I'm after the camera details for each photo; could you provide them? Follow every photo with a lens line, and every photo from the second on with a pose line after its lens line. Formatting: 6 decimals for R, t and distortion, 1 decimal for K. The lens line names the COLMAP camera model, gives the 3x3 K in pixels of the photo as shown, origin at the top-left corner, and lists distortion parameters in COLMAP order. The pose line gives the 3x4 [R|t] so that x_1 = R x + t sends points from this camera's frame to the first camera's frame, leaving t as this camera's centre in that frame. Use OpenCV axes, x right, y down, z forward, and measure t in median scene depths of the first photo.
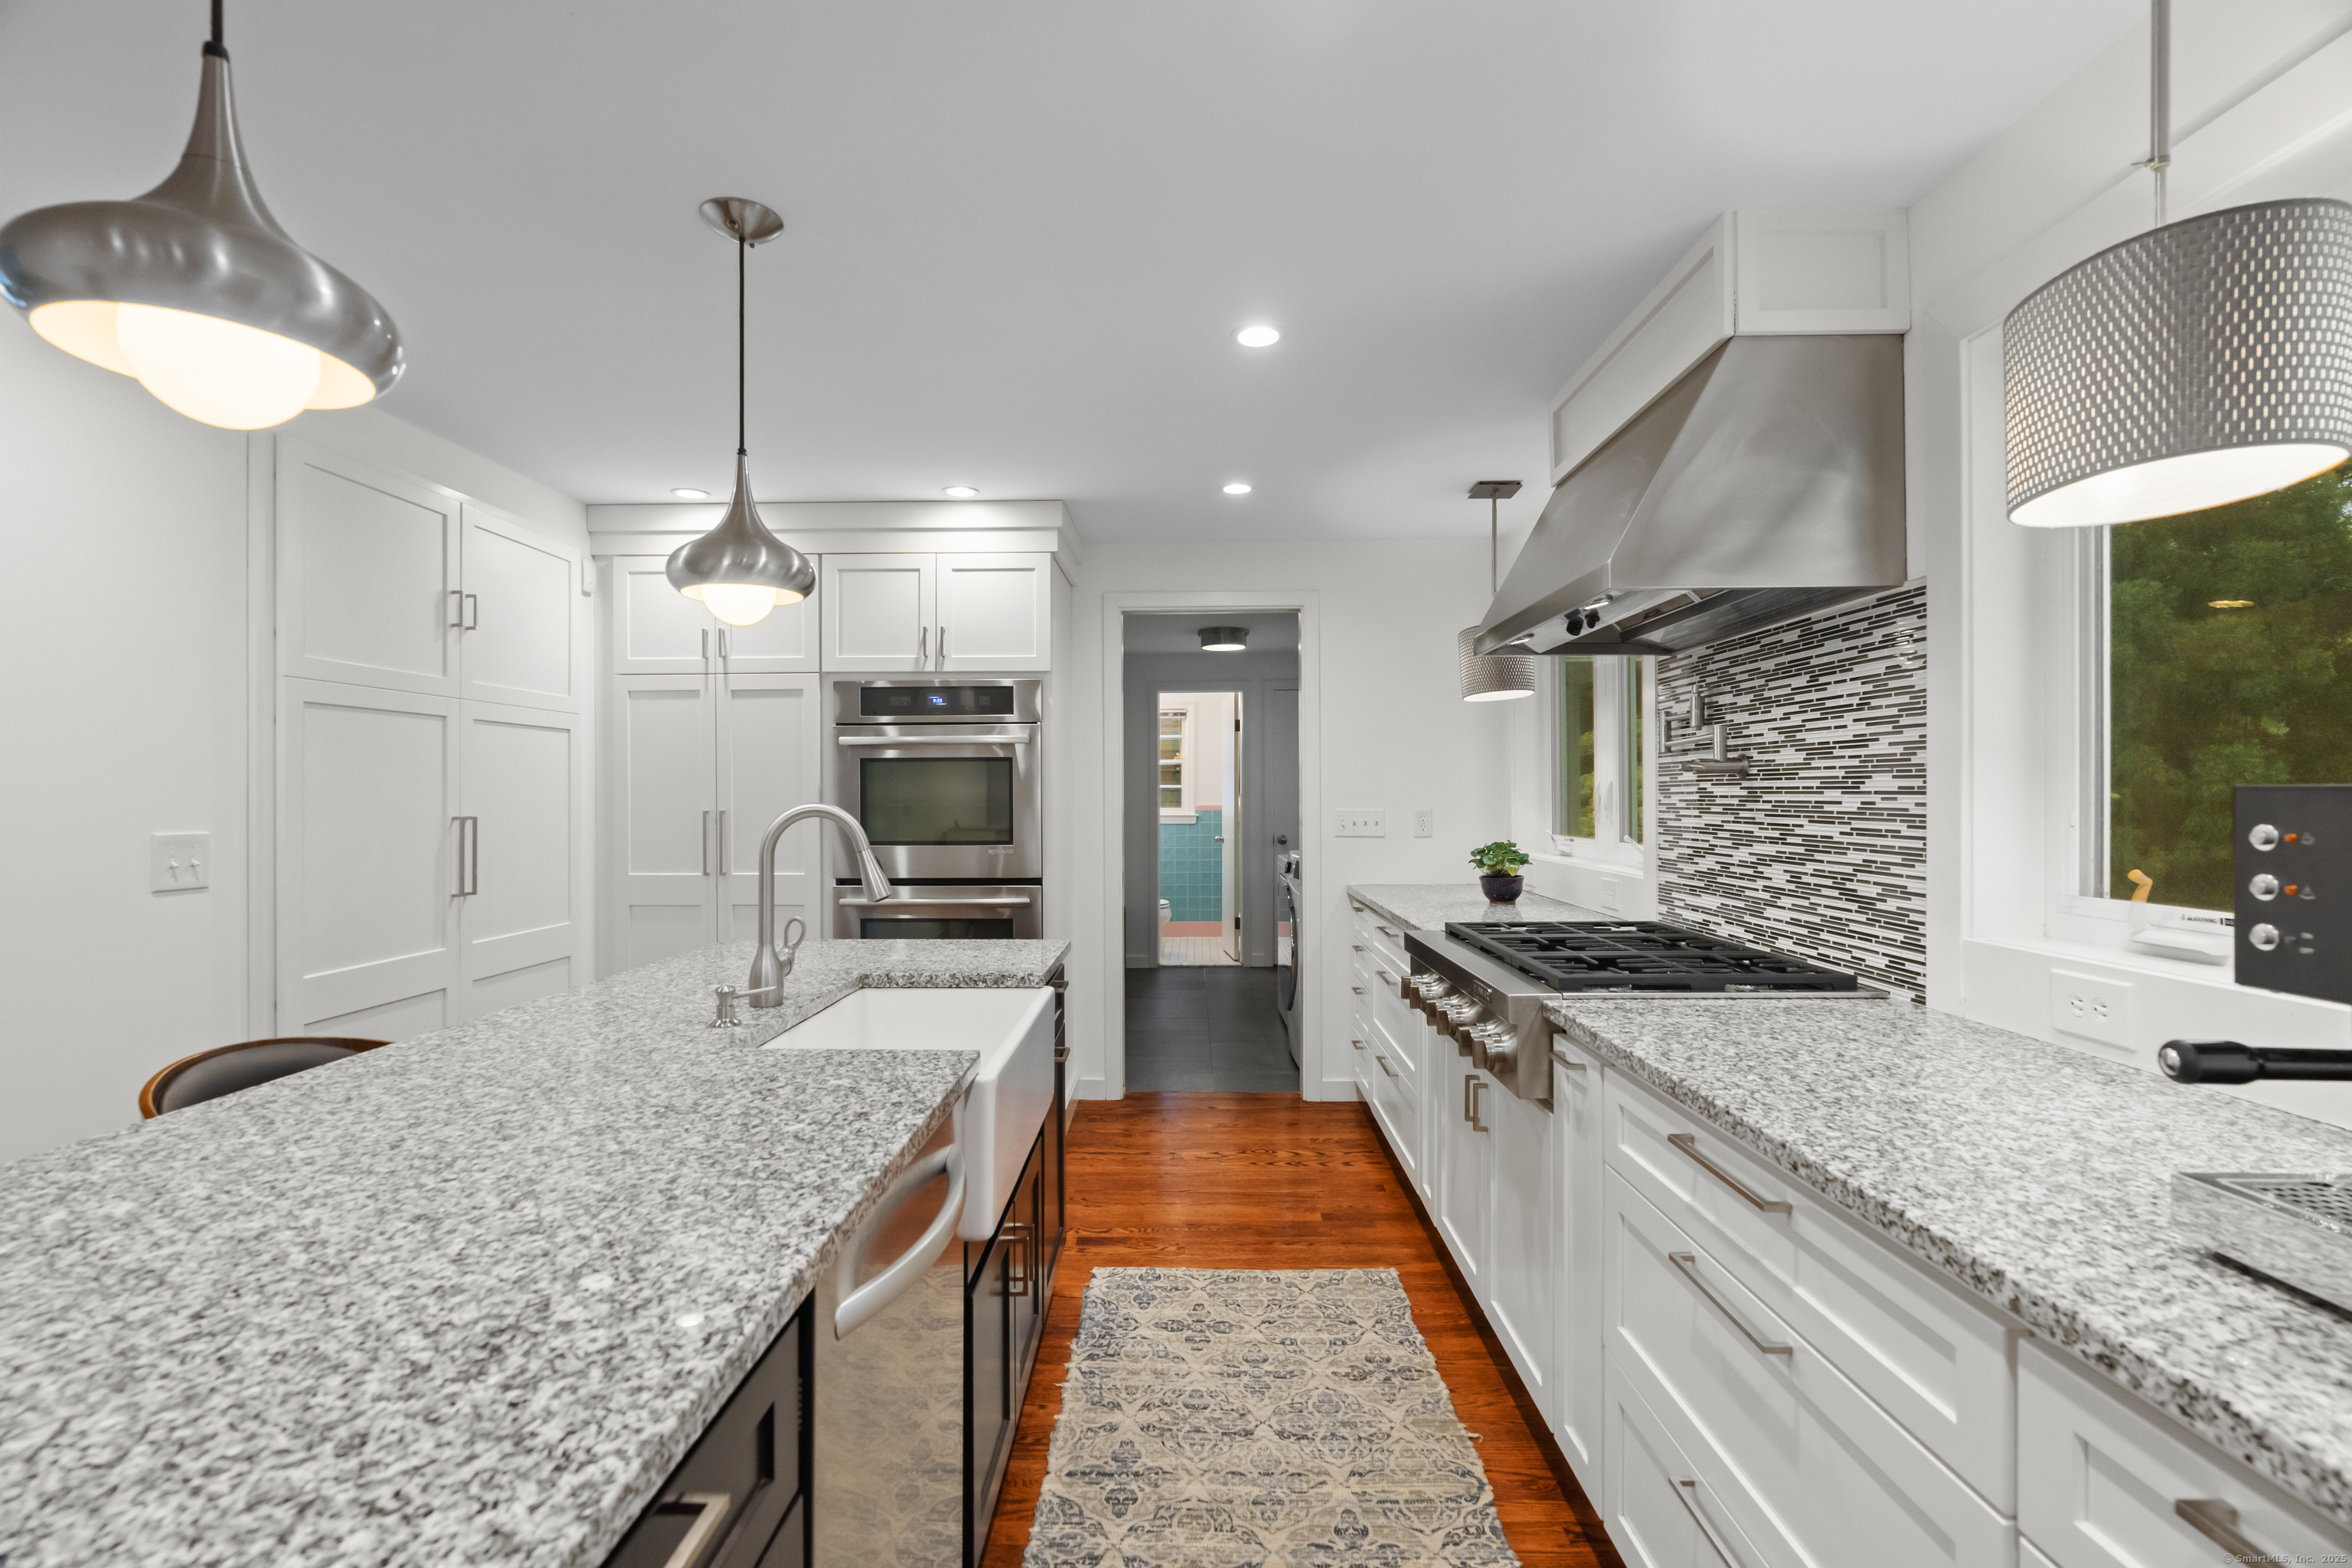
lens RADIAL K [[1055.3, 0, 1170.9], [0, 1055.3, 791.1], [0, 0, 1]] dist [-0.010853, 0.004364]
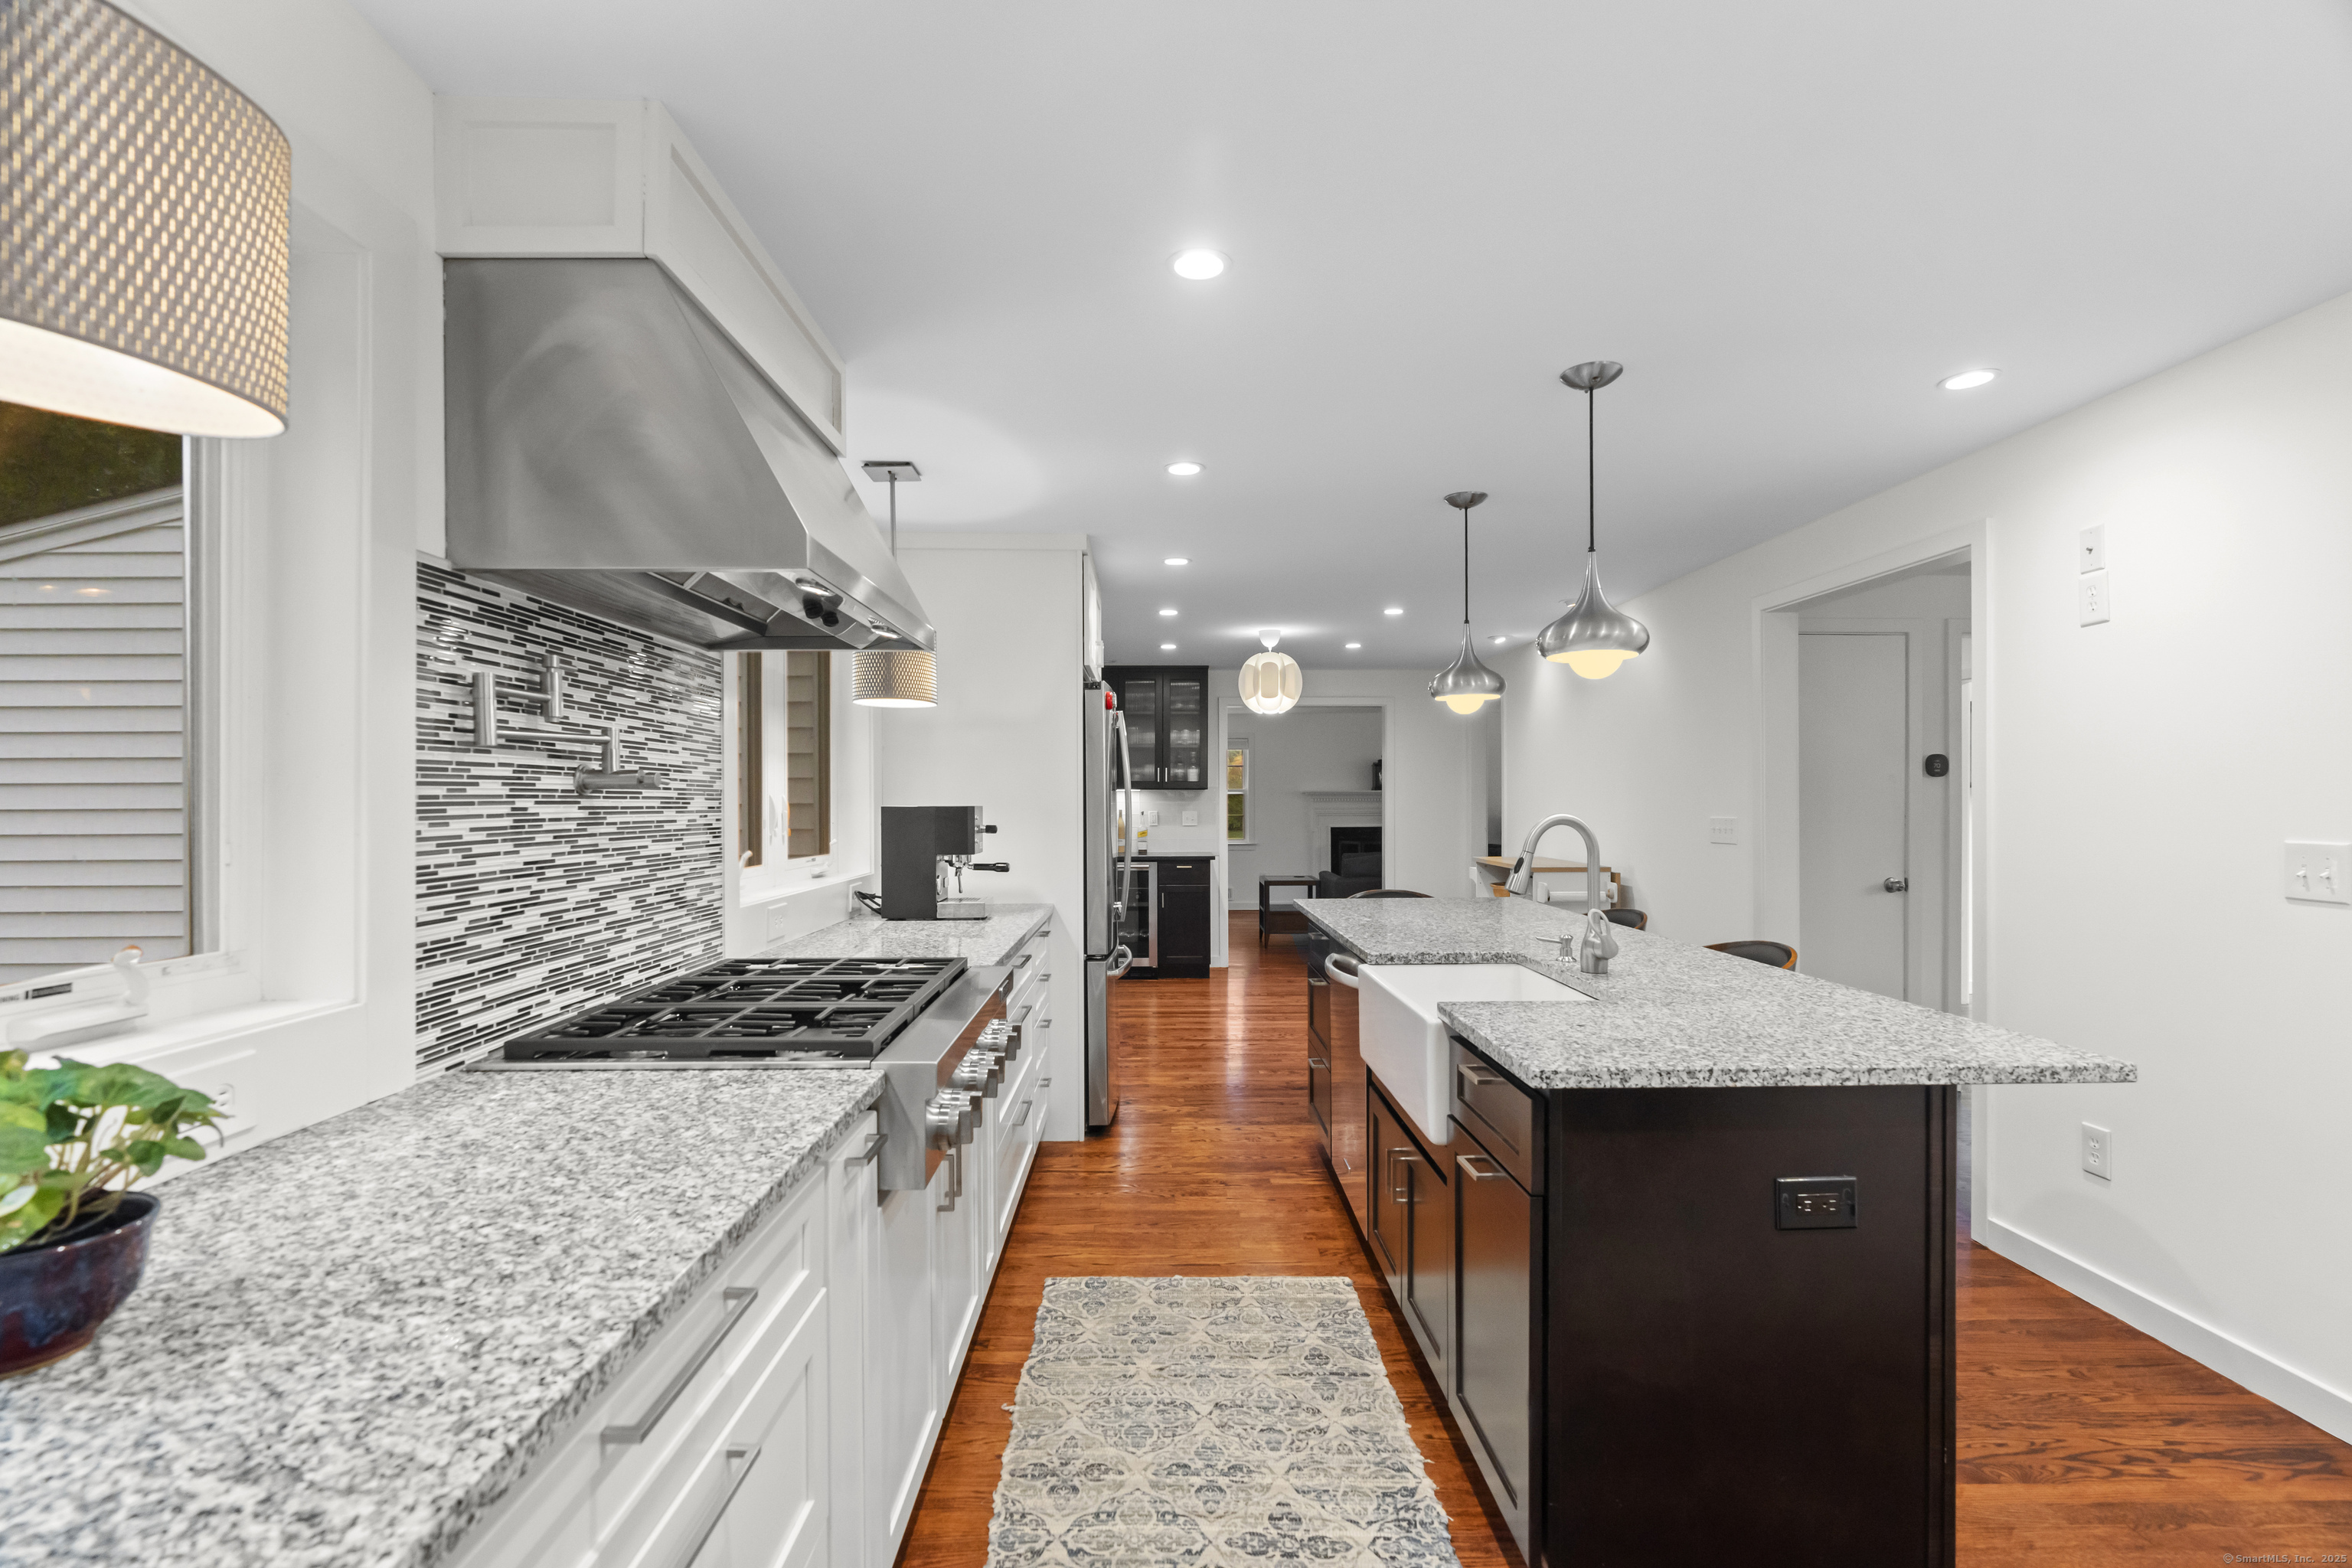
lens RADIAL K [[1055.3, 0, 1170.9], [0, 1055.3, 791.1], [0, 0, 1]] dist [-0.010853, 0.004364]
pose [[-0.999397, 0.006629, -0.034096, 0.143604], [0.007050, 0.999900, -0.012247, -0.002893], [0.034011, -0.012480, -0.999344, 1.930271]]
